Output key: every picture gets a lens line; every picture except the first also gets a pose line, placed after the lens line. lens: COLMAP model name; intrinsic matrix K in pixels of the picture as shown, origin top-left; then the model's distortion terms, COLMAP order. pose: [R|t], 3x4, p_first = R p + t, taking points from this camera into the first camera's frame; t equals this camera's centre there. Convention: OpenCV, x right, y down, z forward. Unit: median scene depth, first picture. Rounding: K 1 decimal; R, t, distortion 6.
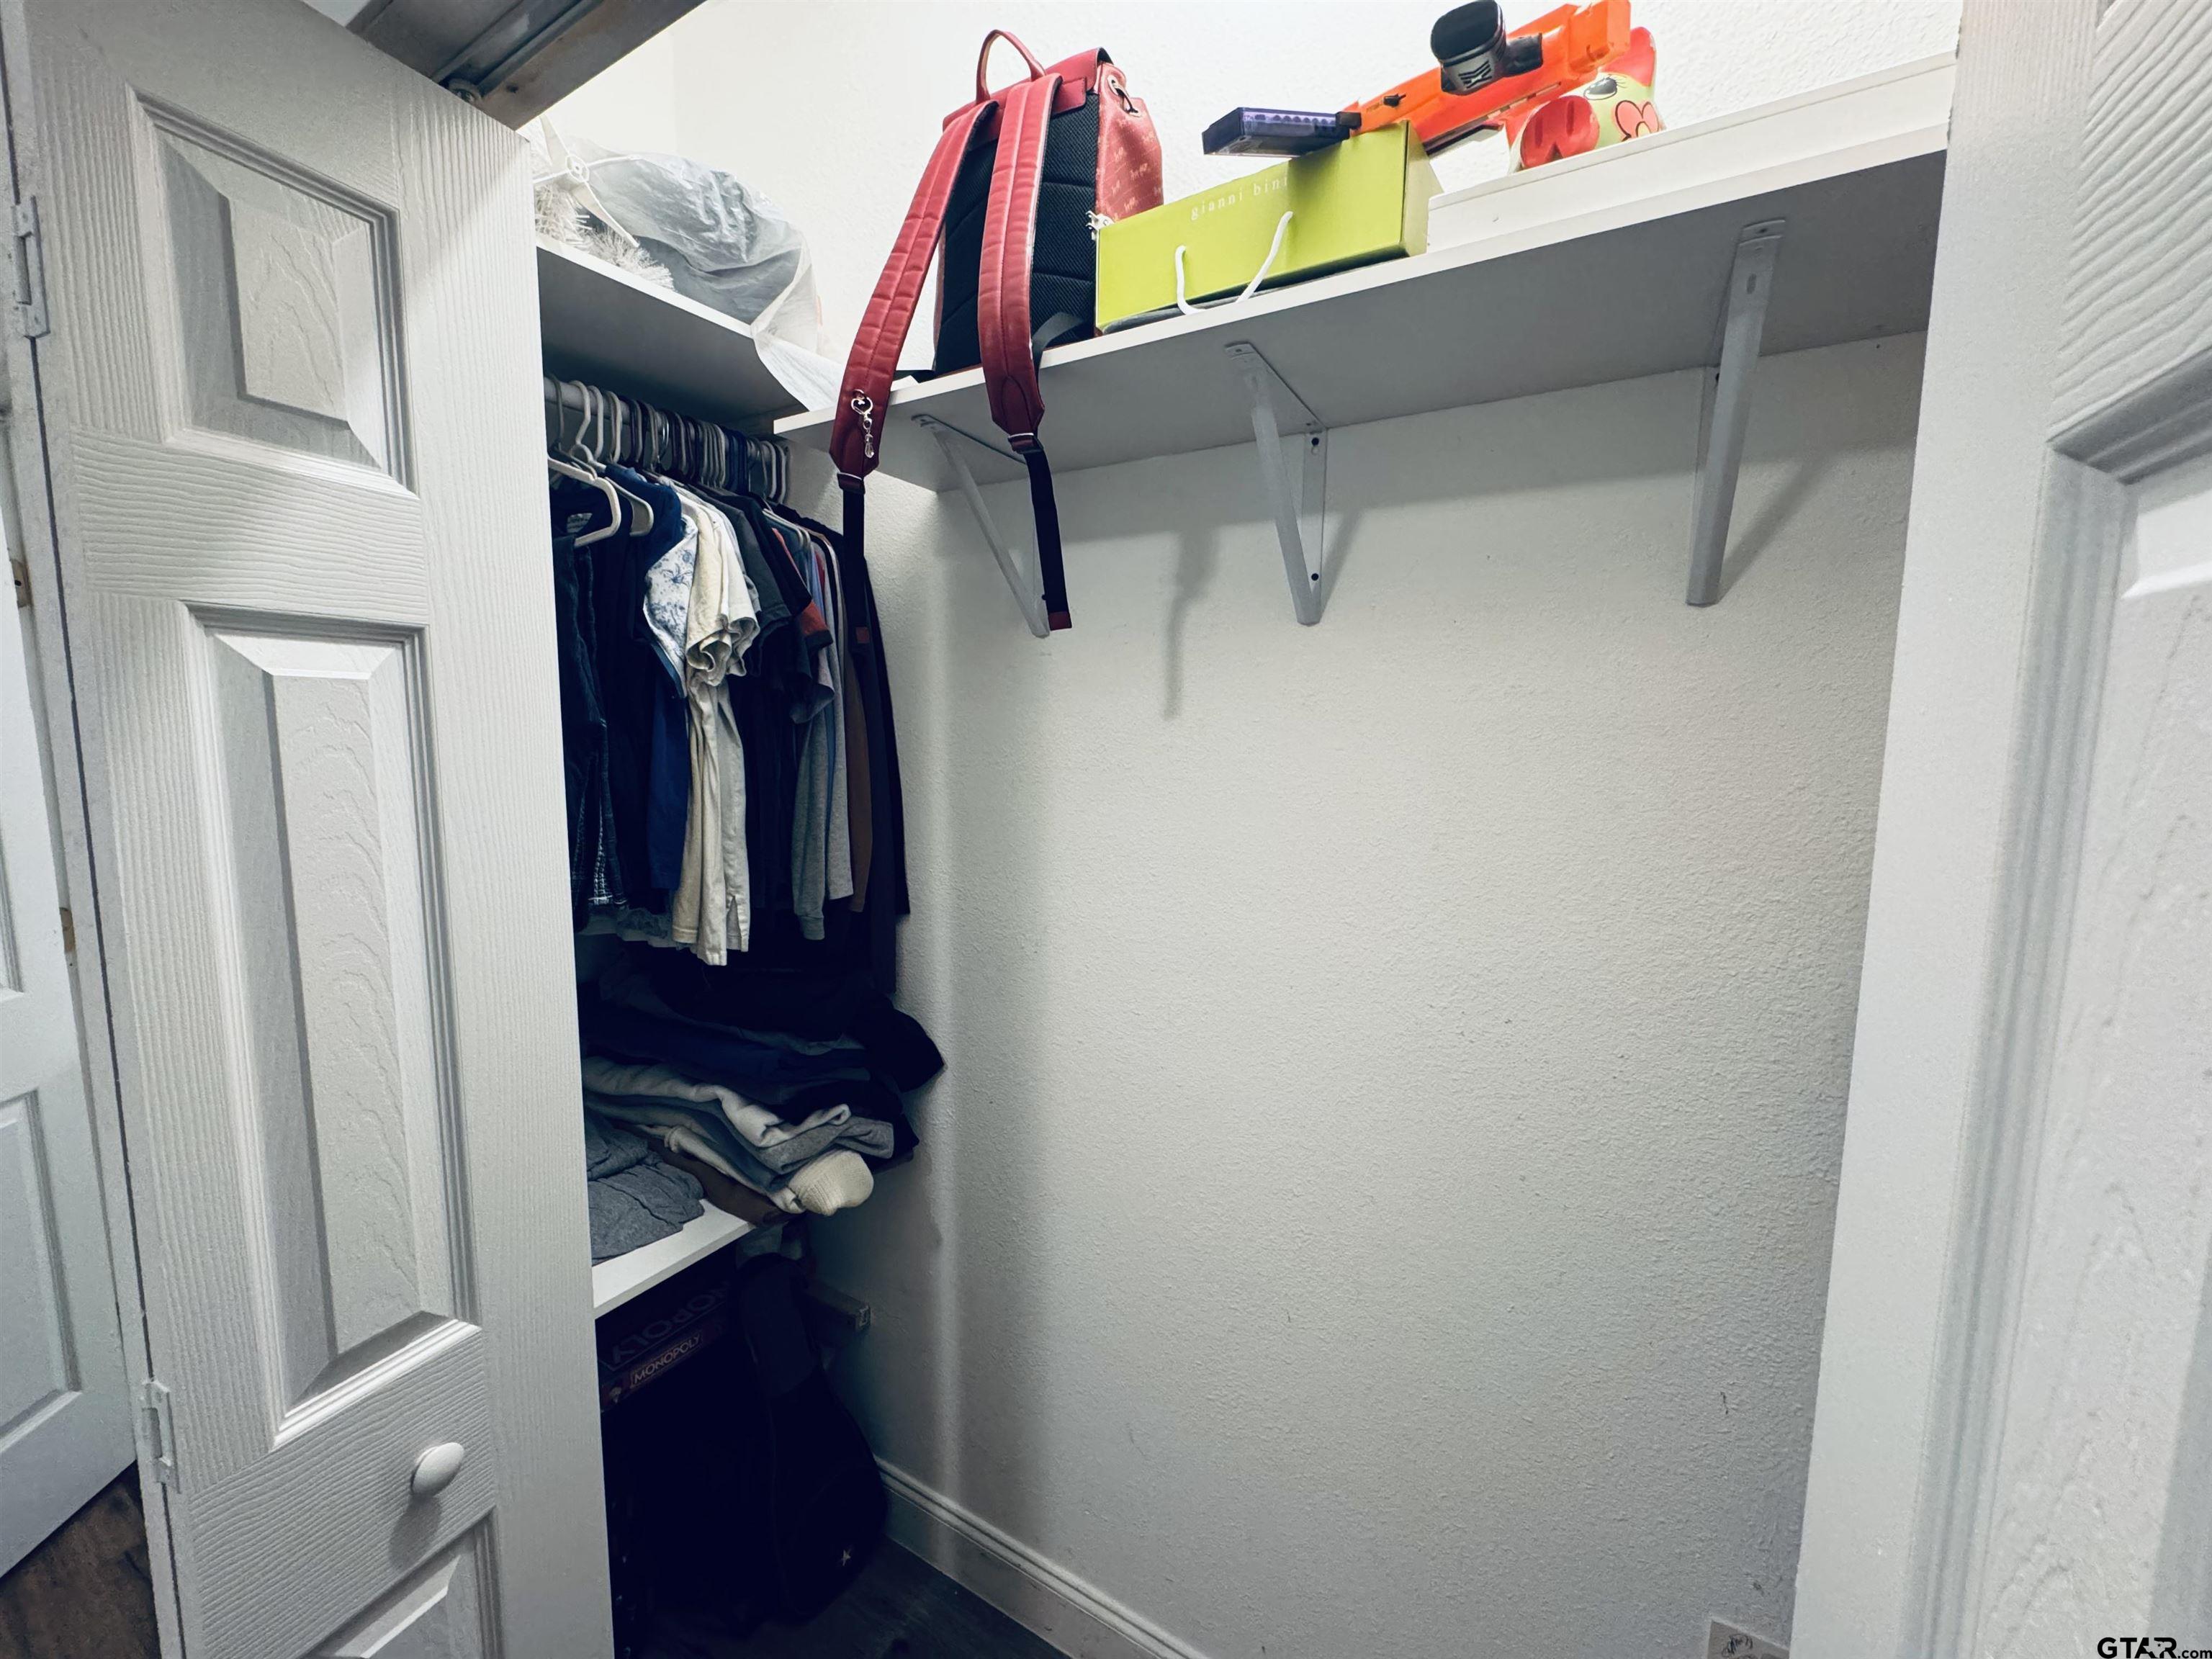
lens RADIAL K [[880.3, 0, 1106.6], [0, 880.3, 825.5], [0, 0, 1]] dist [-0.002439, -0.000335]
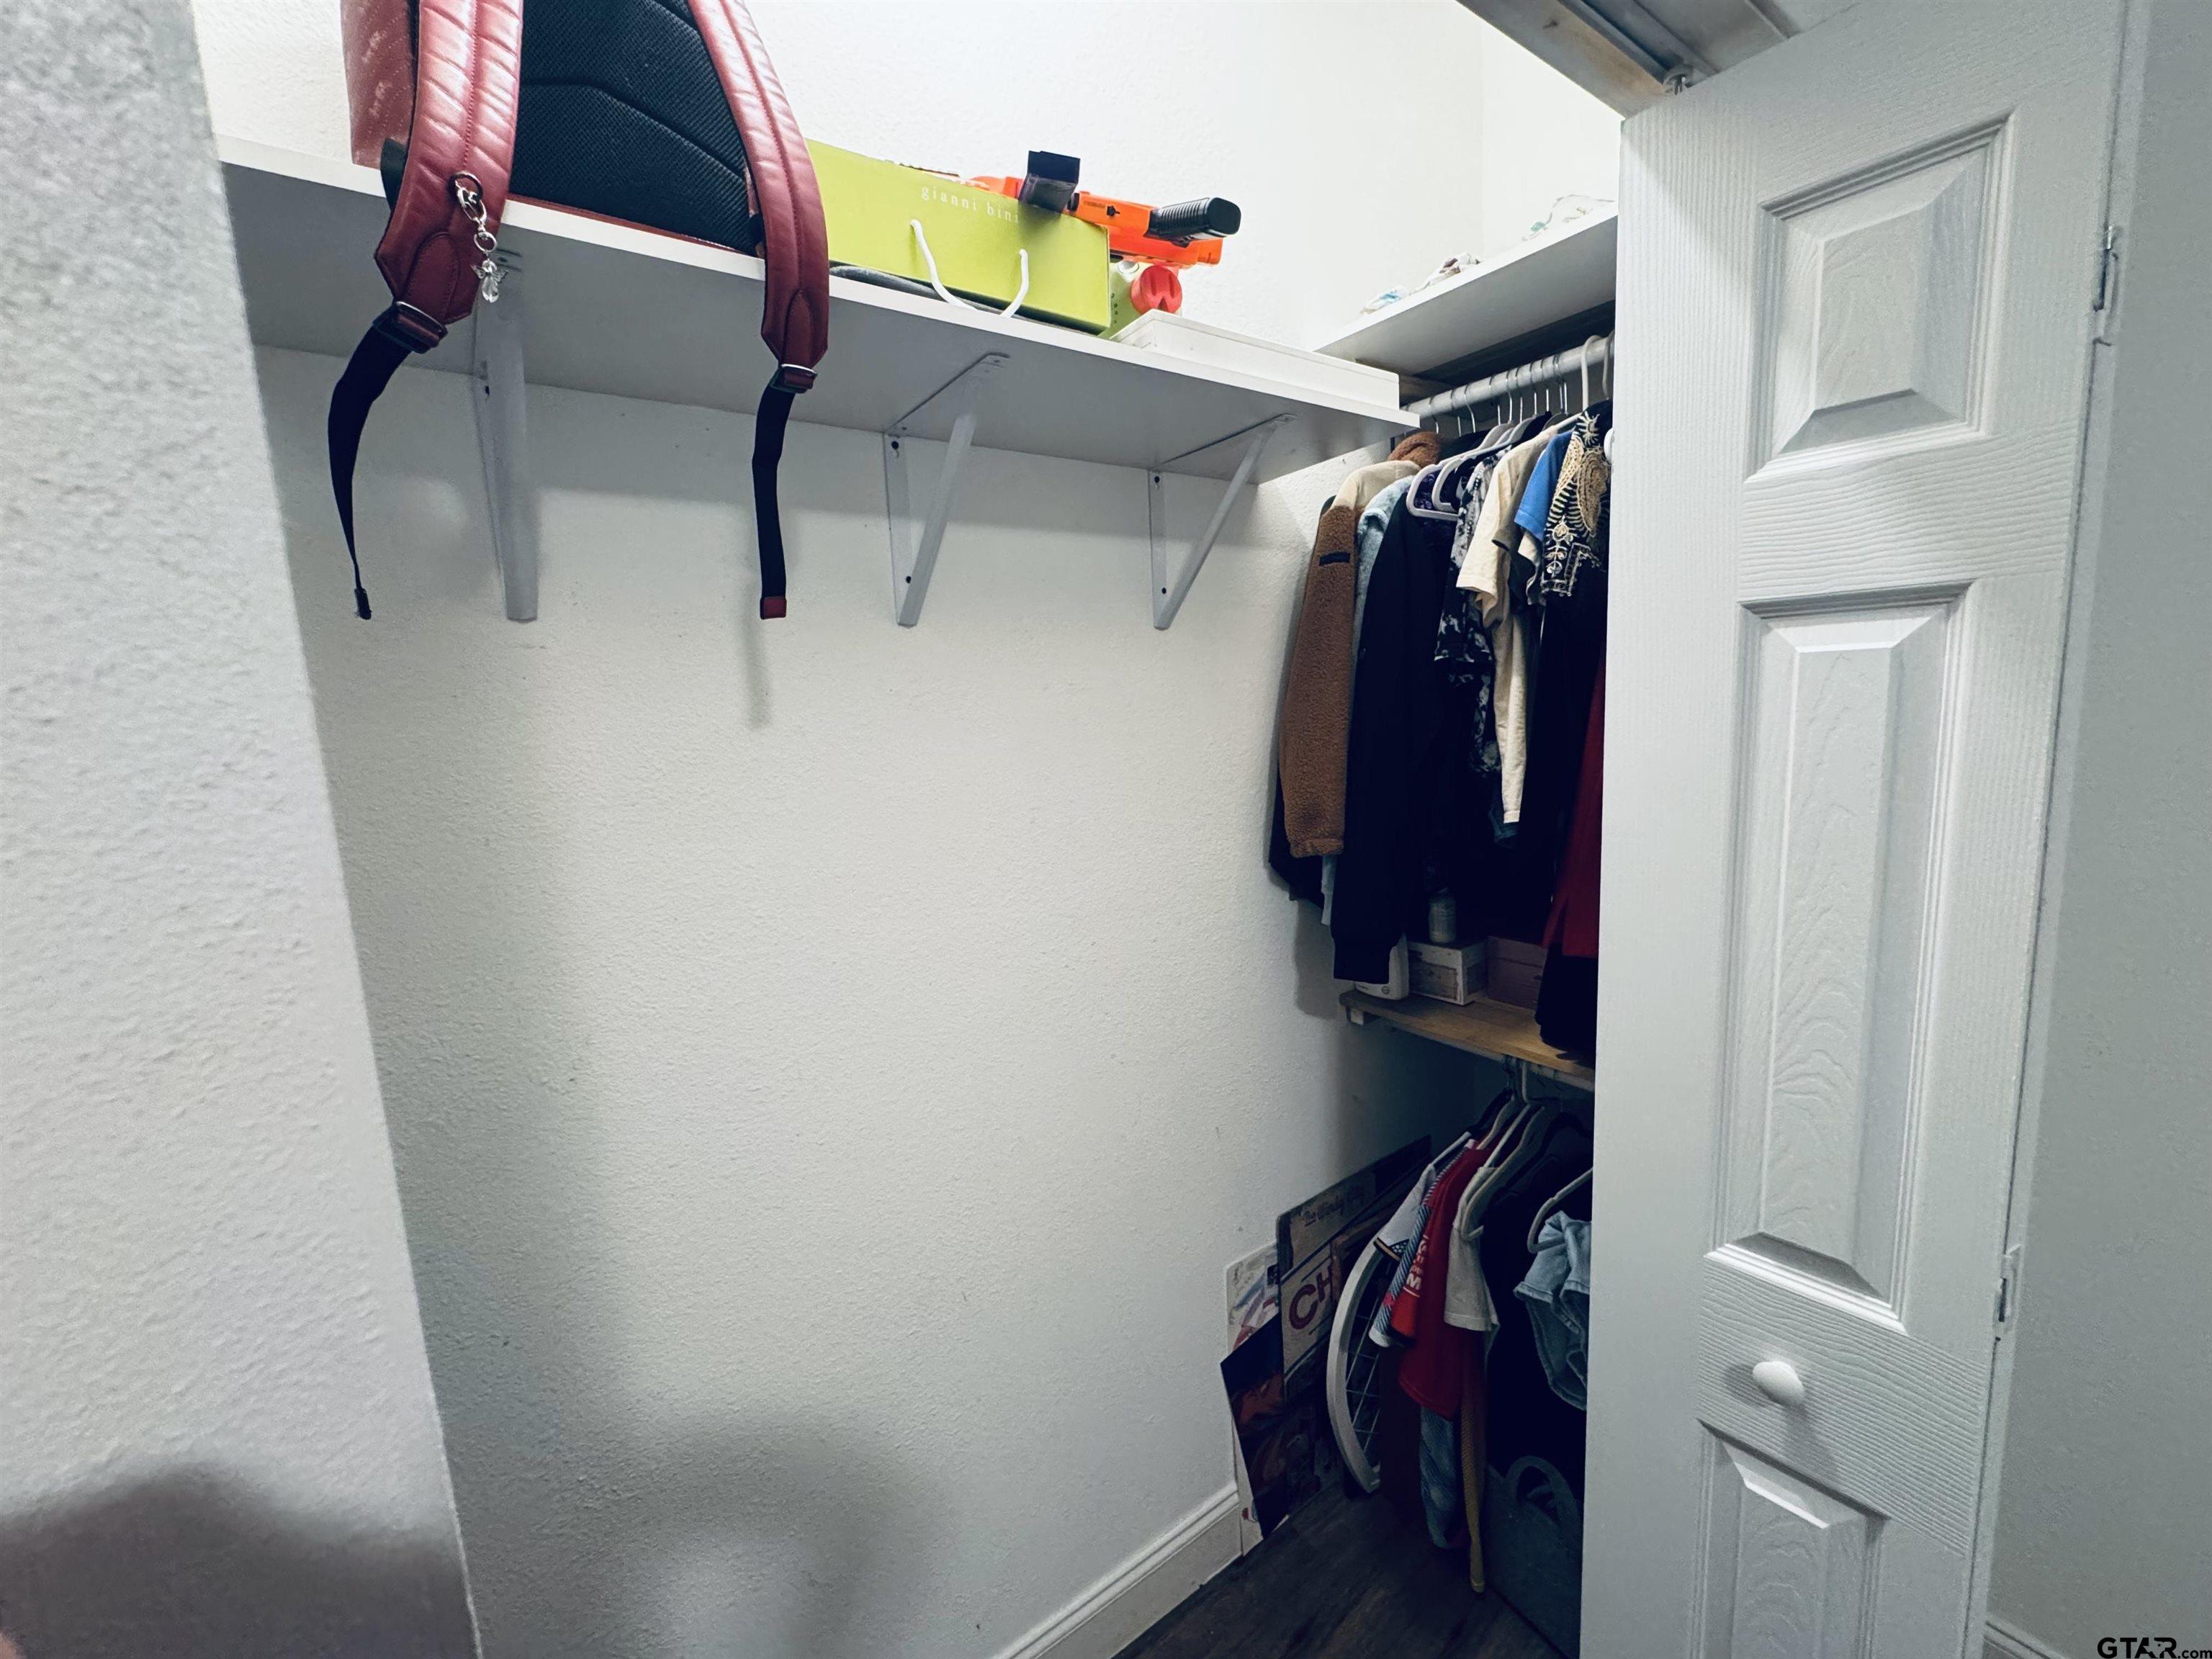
lens RADIAL K [[880.3, 0, 1106.6], [0, 880.3, 825.5], [0, 0, 1]] dist [-0.002439, -0.000335]
pose [[0.396515, -0.153782, 0.905056, -0.791203], [0.163254, 0.981968, 0.095326, -0.075370], [-0.903396, 0.109956, 0.414470, 0.491464]]
